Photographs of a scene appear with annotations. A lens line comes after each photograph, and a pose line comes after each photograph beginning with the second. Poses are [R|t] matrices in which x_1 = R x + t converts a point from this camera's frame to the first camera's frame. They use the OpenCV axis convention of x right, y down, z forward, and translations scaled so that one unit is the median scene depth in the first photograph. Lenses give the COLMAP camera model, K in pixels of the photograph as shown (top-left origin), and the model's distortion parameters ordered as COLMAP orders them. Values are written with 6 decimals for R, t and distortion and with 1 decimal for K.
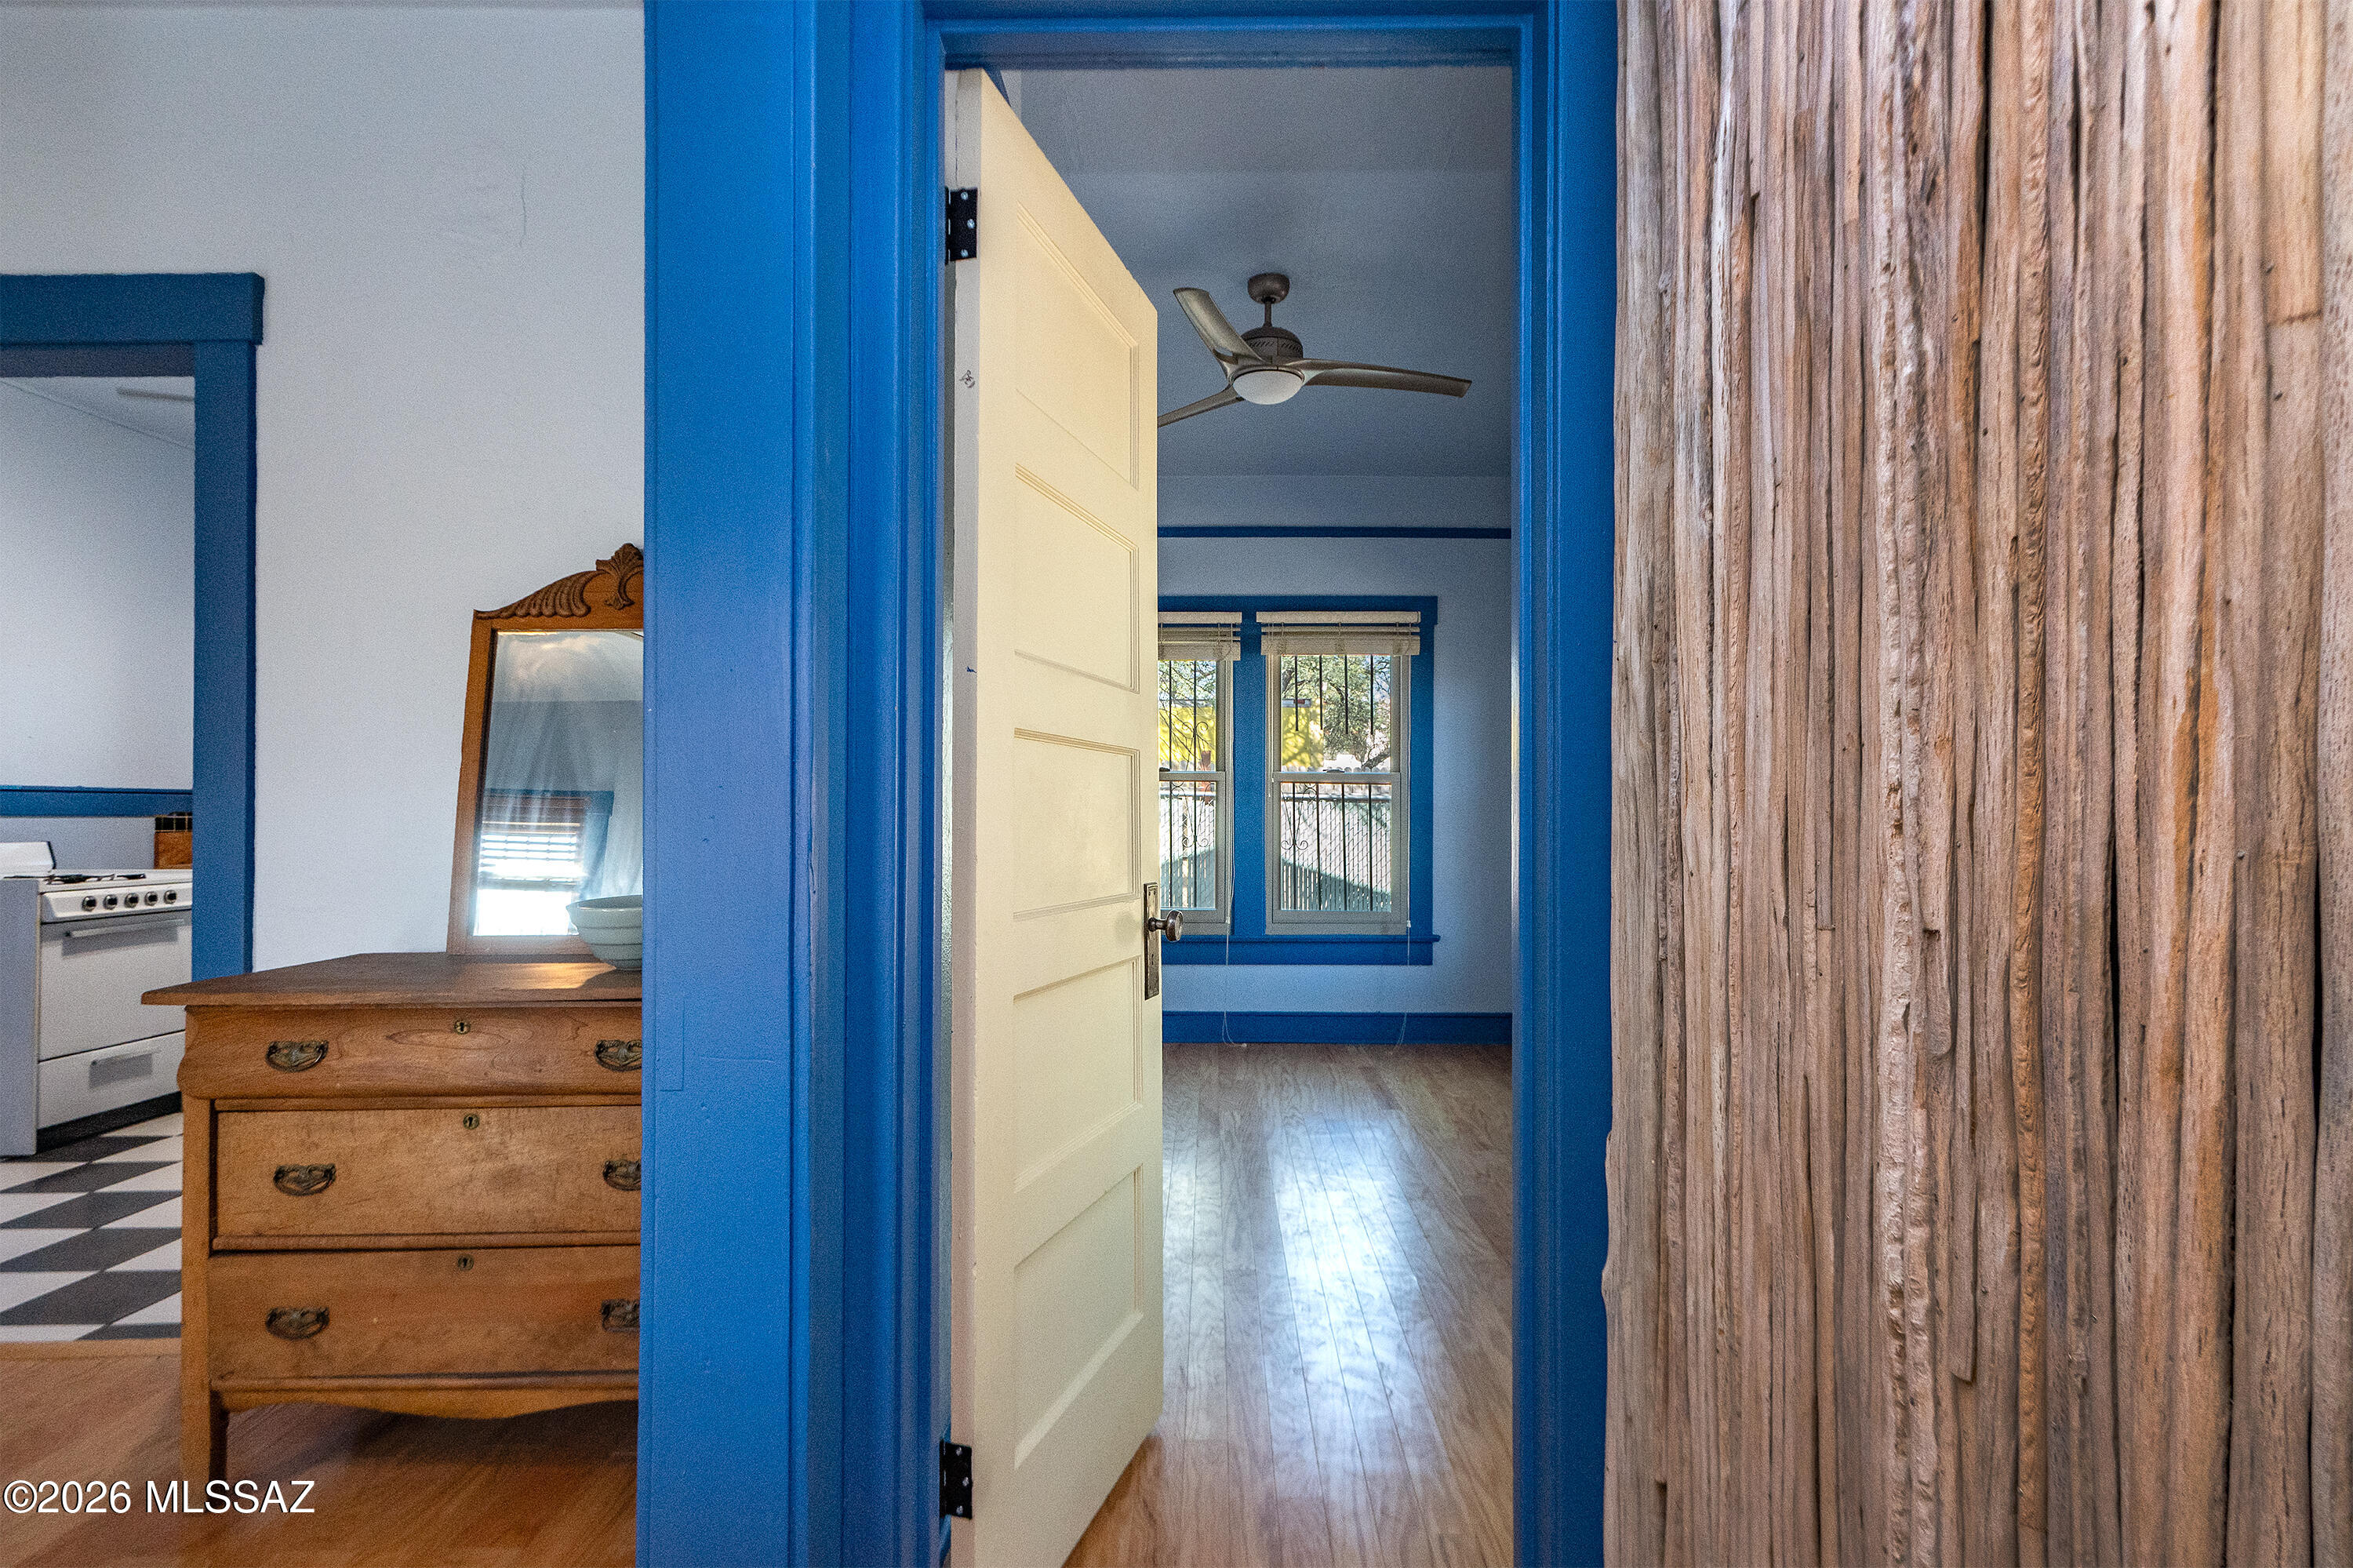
lens RADIAL K [[1174.6, 0, 1175.6], [0, 1174.6, 778.8], [0, 0, 1]] dist [-0.001283, -0.000454]
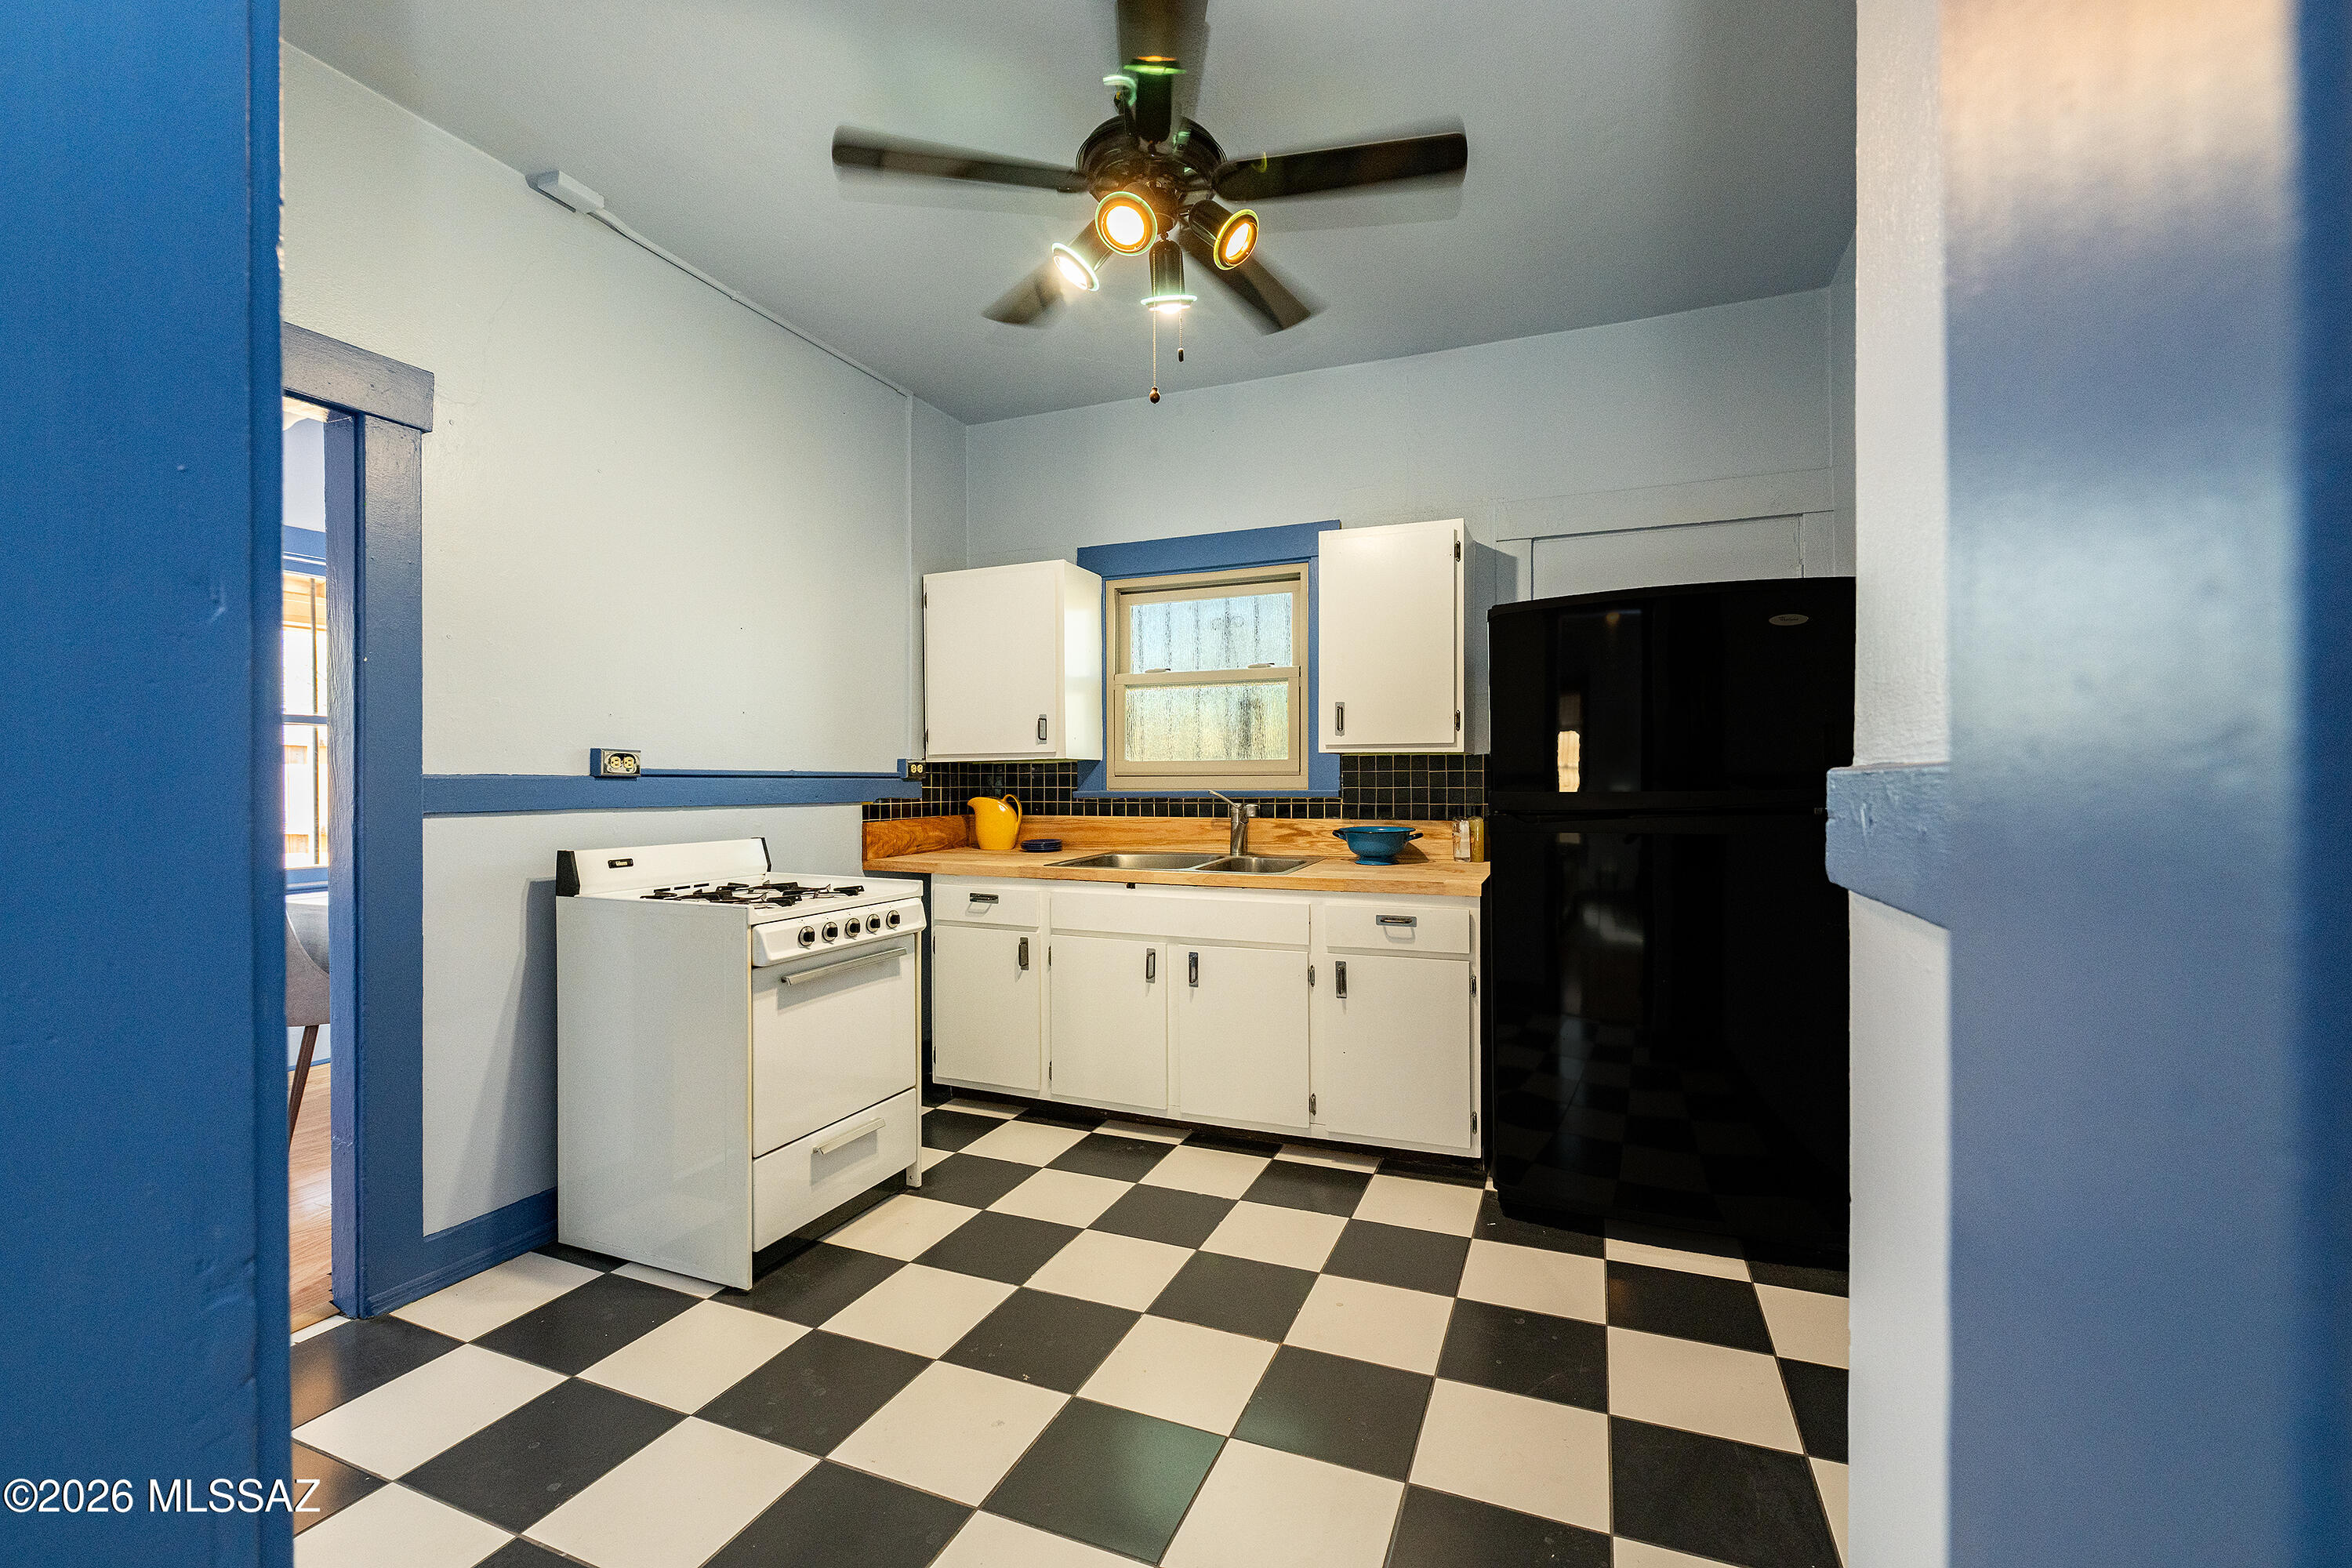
lens RADIAL K [[956.9, 0, 1237.5], [0, 956.9, 785.5], [0, 0, 1]] dist [0.017140, 0.000128]
pose [[0.949703, -0.003157, -0.313137, -0.475521], [0.011560, 0.999621, 0.024980, 0.001705], [0.312939, -0.027343, 0.949379, 0.510009]]
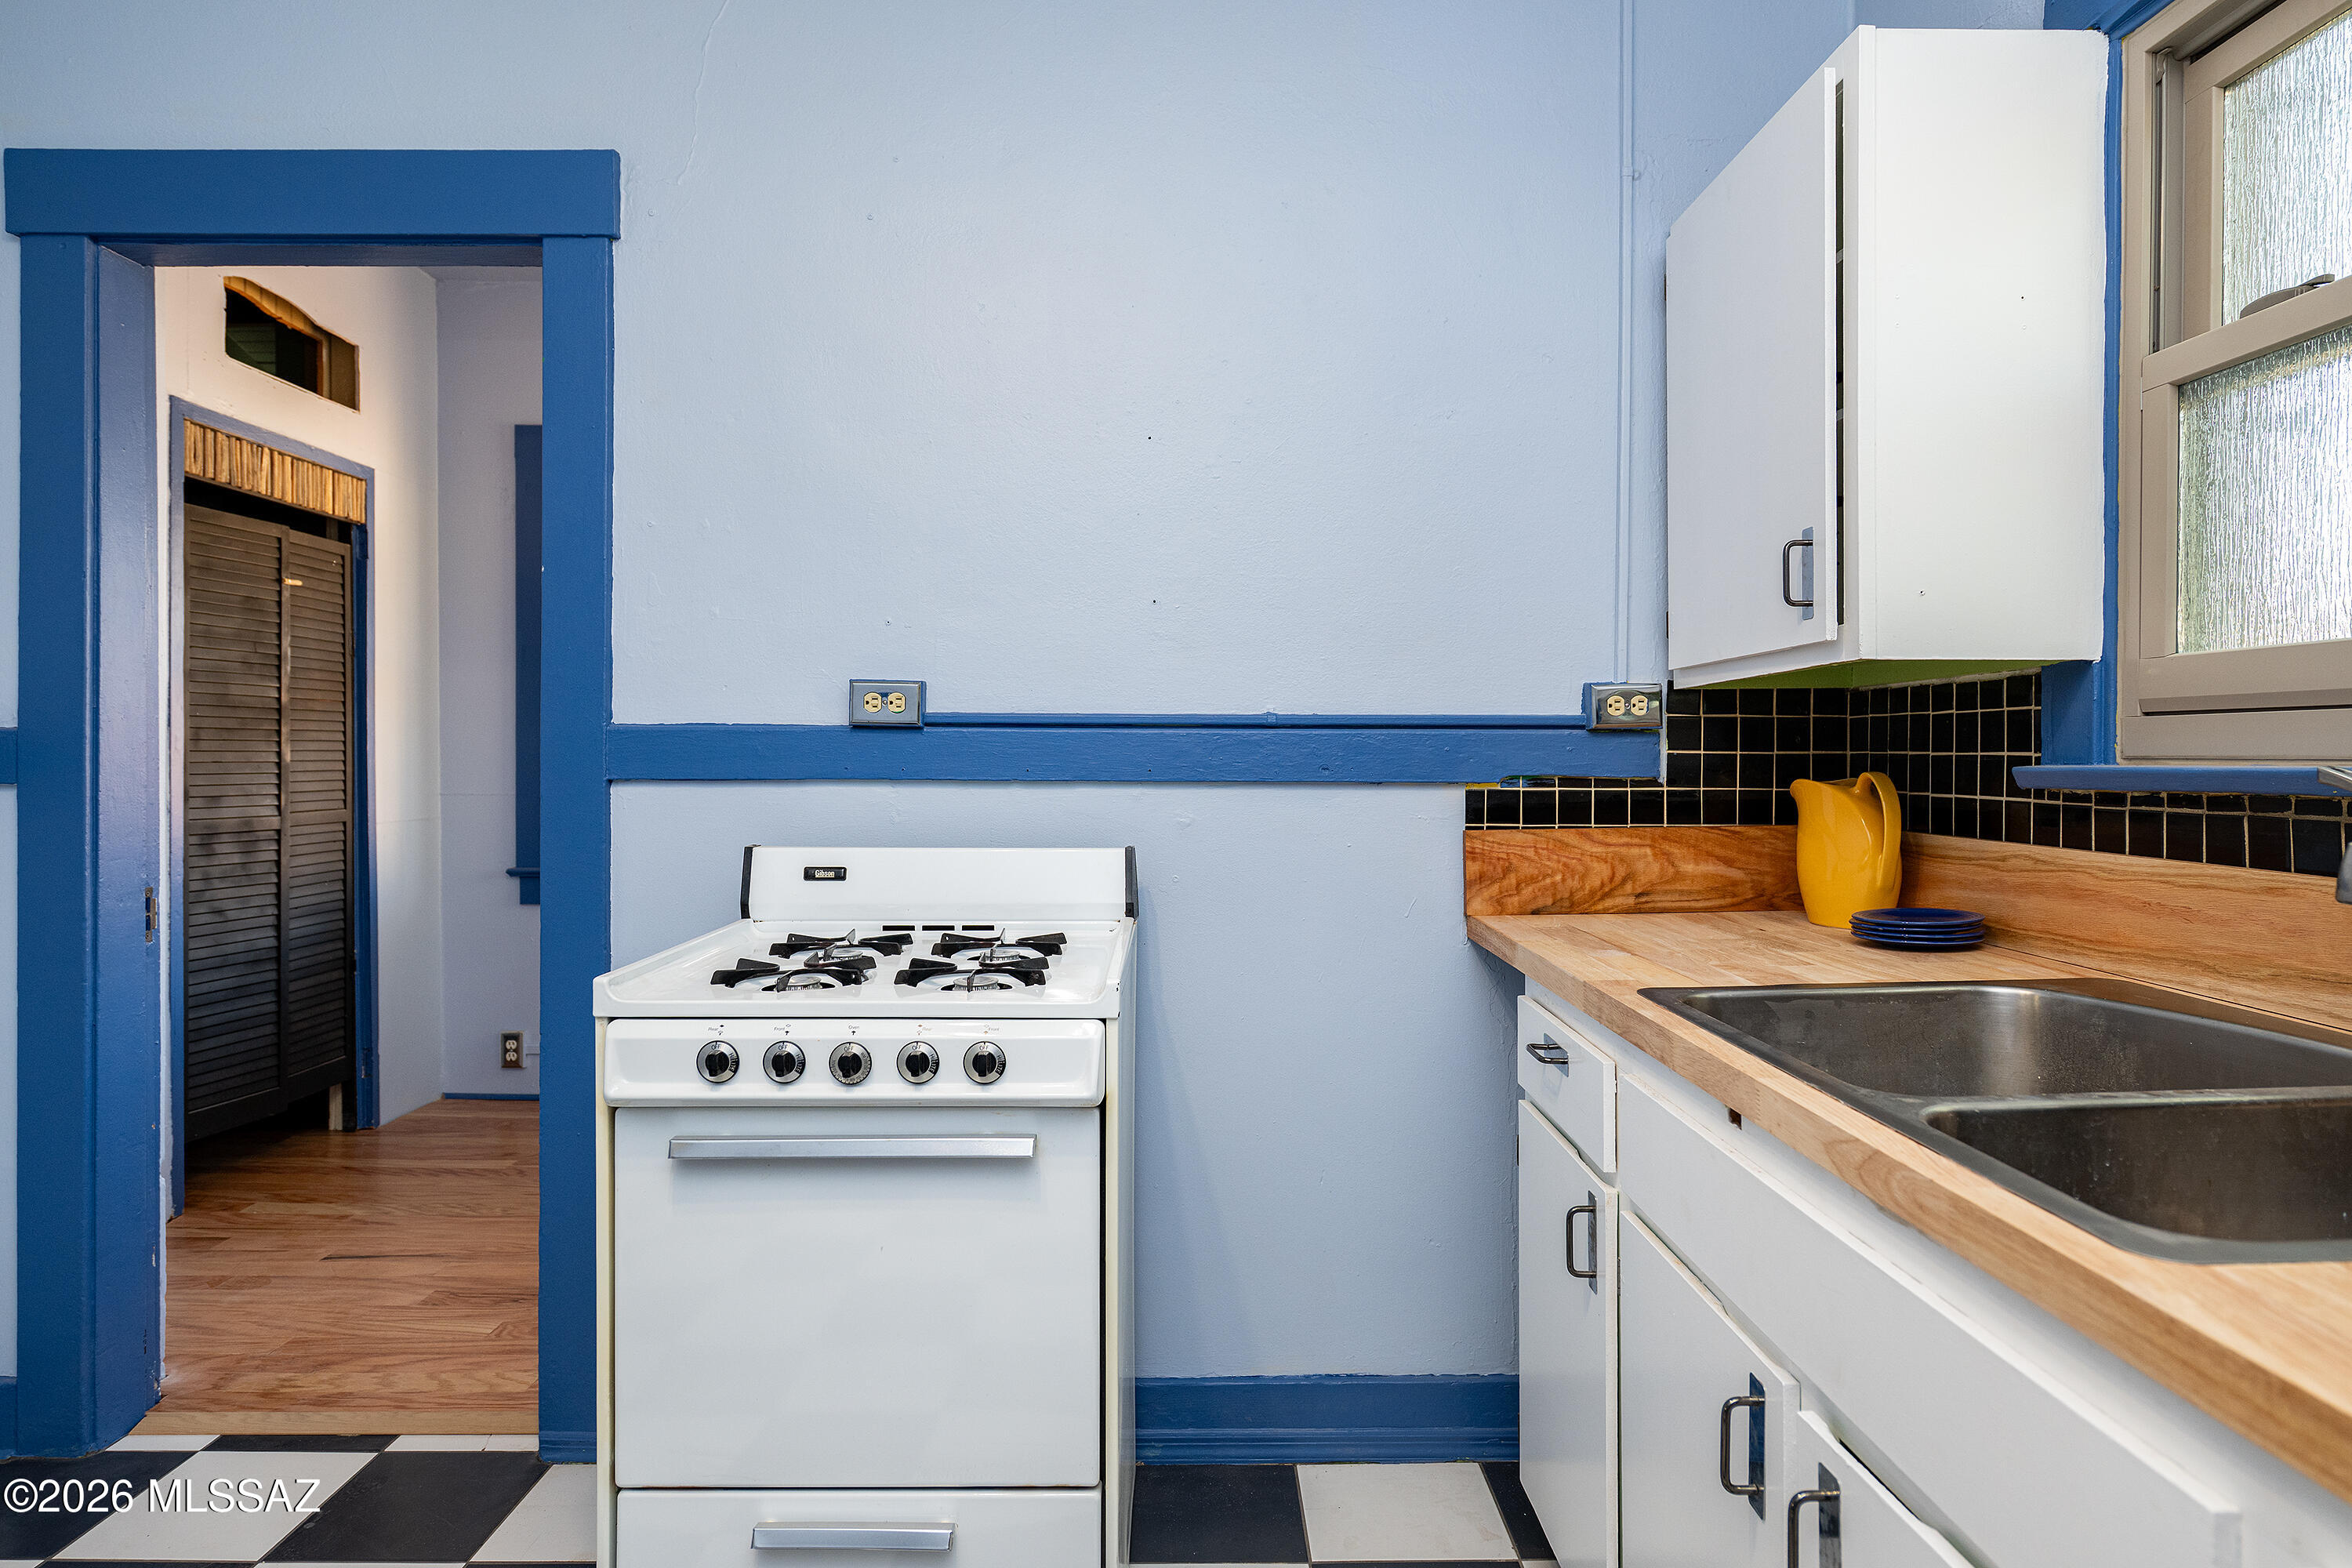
lens RADIAL K [[1487.0, 0, 1182.1], [0, 1487.0, 751.2], [0, 0, 1]] dist [-0.003765, -0.001316]
pose [[0.045534, -0.003423, -0.998957, -0.482800], [0.019553, 0.999806, -0.002535, 0.021326], [0.998771, -0.019418, 0.045592, 1.103063]]
